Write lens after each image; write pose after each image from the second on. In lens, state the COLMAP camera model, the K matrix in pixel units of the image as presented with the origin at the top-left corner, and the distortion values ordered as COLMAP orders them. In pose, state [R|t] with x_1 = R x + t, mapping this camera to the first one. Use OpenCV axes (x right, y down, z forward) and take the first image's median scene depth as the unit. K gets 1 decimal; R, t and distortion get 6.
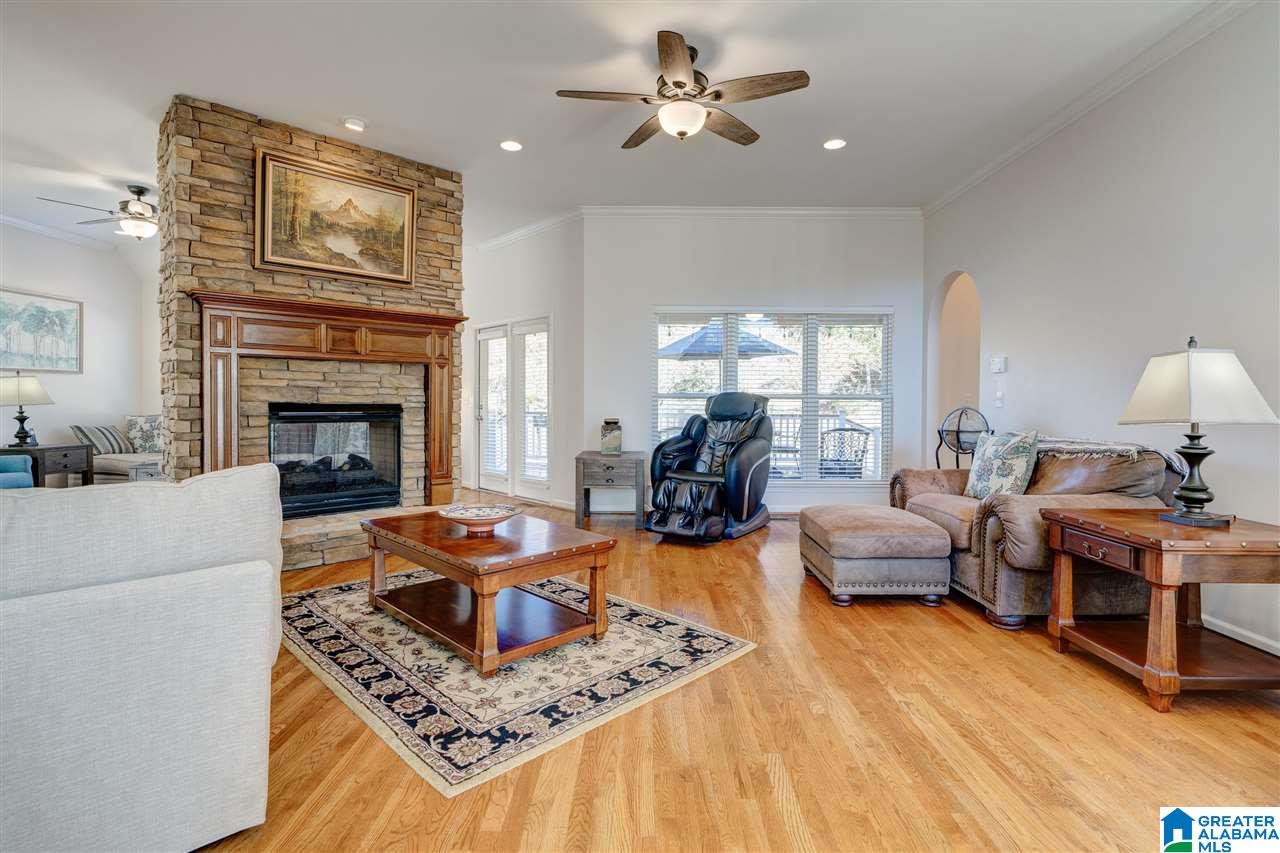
lens RADIAL K [[615.2, 0, 645.0], [0, 615.2, 412.1], [0, 0, 1]] dist [-0.005902, -0.000326]
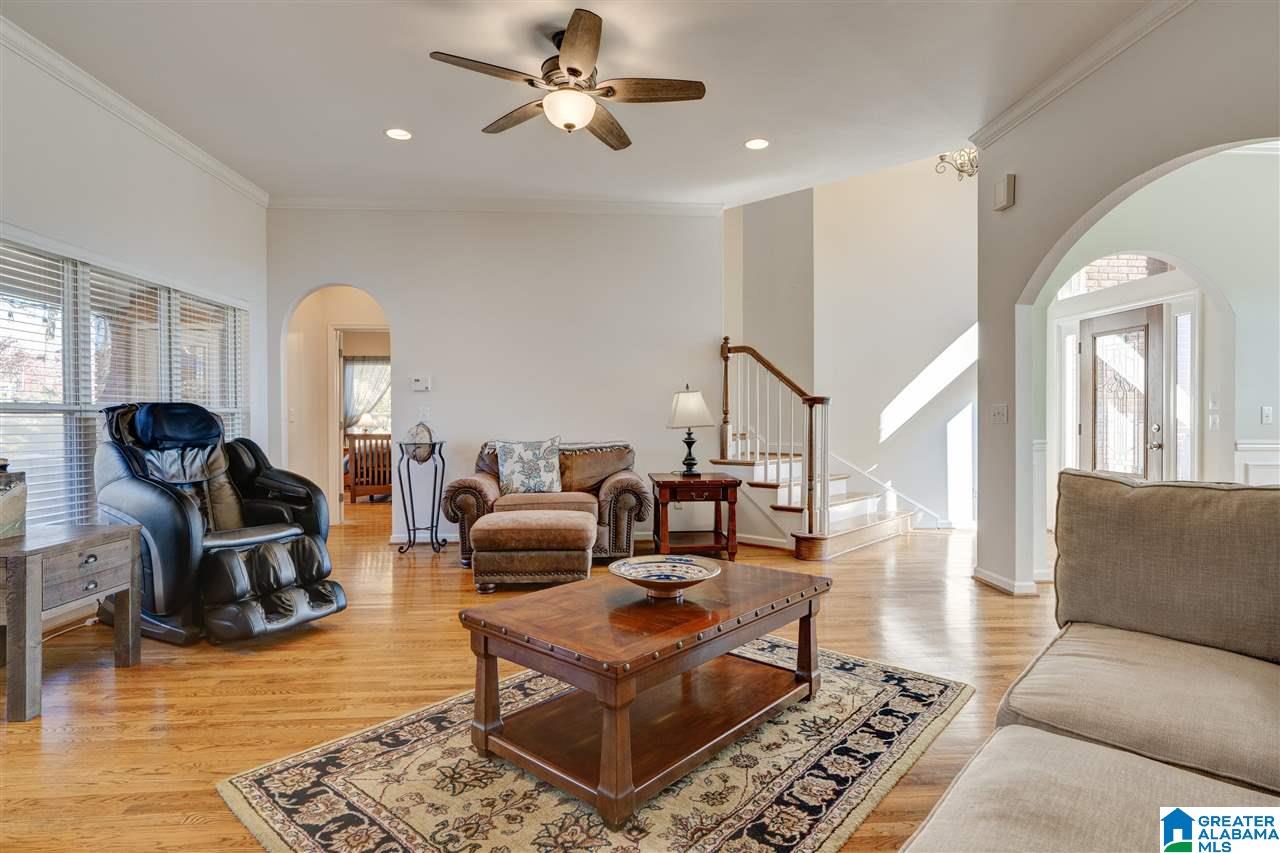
lens RADIAL K [[661.2, 0, 634.9], [0, 661.2, 422.6], [0, 0, 1]] dist [0.002679, 0.000110]
pose [[-0.063038, -0.012788, 0.997929, -0.713609], [0.018736, 0.999727, 0.013995, -0.017509], [-0.997835, 0.019579, -0.062781, 0.734812]]
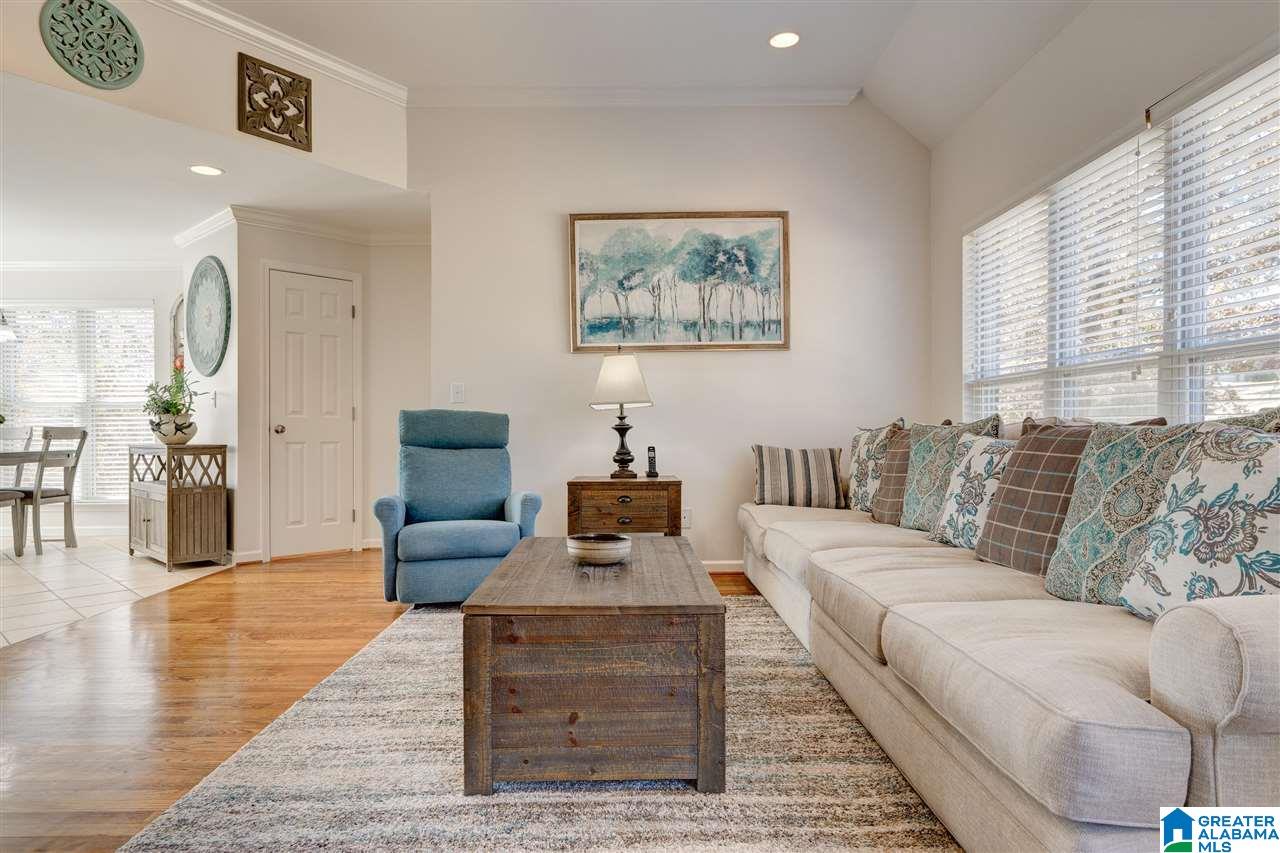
lens RADIAL K [[765.1, 0, 638.8], [0, 765.1, 428.0], [0, 0, 1]] dist [0.006217, 0.000477]
pose [[0.016538, -0.008757, -0.999825, -0.426957], [-0.013459, 0.999869, -0.008980, 0.022289], [0.999773, 0.013606, 0.016418, 1.412118]]
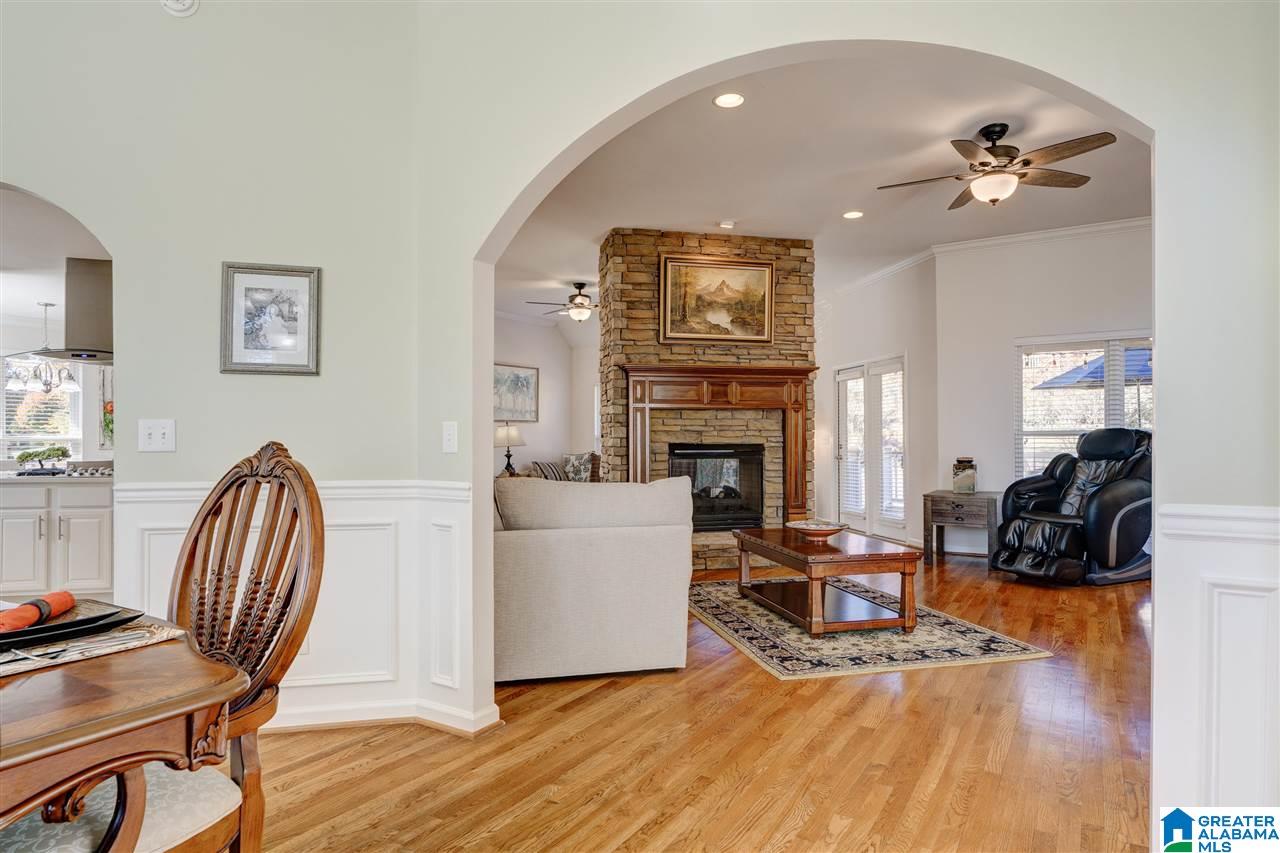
lens RADIAL K [[724.4, 0, 644.5], [0, 724.4, 431.2], [0, 0, 1]] dist [-0.003282, 0.000344]
pose [[0.850679, -0.015113, -0.525468, 0.156371], [-0.001114, 0.999533, -0.030551, 0.006234], [0.525684, 0.026575, 0.850265, -0.339111]]
